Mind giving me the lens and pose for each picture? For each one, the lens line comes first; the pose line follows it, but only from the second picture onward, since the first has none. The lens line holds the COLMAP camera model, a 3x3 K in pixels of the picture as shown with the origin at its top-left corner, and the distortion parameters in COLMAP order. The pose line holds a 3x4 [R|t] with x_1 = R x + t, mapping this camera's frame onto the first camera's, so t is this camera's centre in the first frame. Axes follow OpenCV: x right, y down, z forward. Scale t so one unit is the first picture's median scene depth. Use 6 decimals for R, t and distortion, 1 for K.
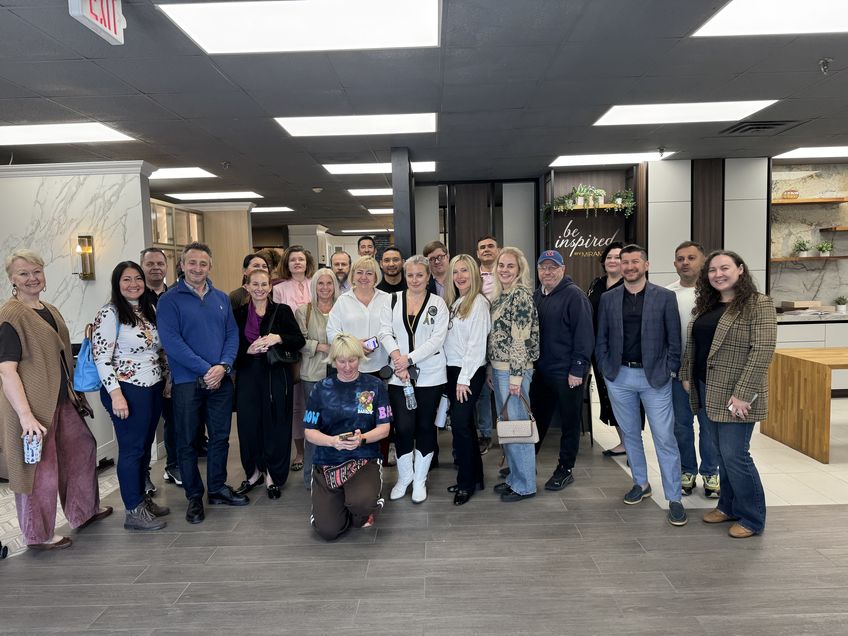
lens RADIAL K [[596.4, 0, 424.5], [0, 596.4, 320.2], [0, 0, 1]] dist [0.068923, -0.082107]
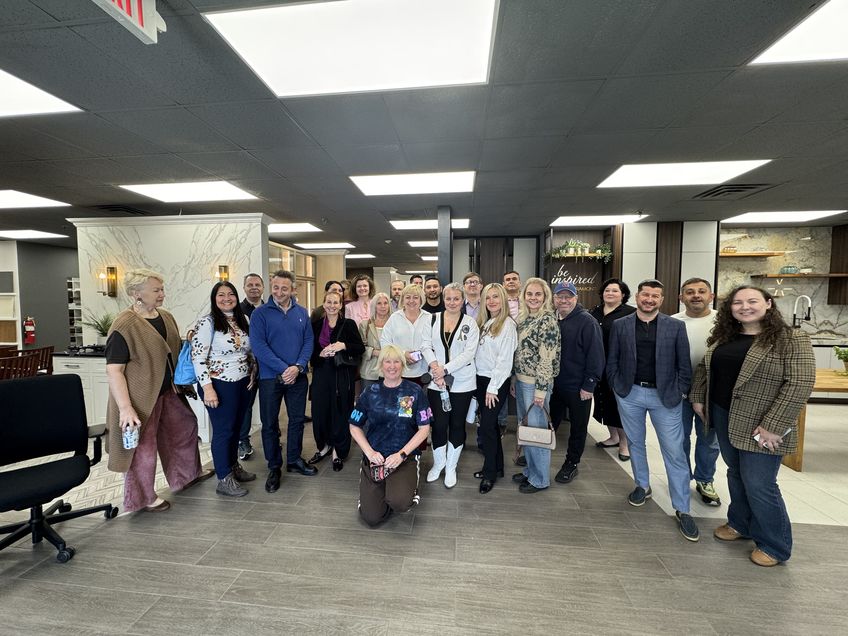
lens RADIAL K [[335.6, 0, 421.3], [0, 335.6, 316.9], [0, 0, 1]] dist [-0.000434, 0.000049]
pose [[0.994826, 0.036308, -0.094887, -0.014999], [-0.038613, 0.998999, -0.022565, -0.021379], [0.093973, 0.026112, 0.995232, 0.306212]]
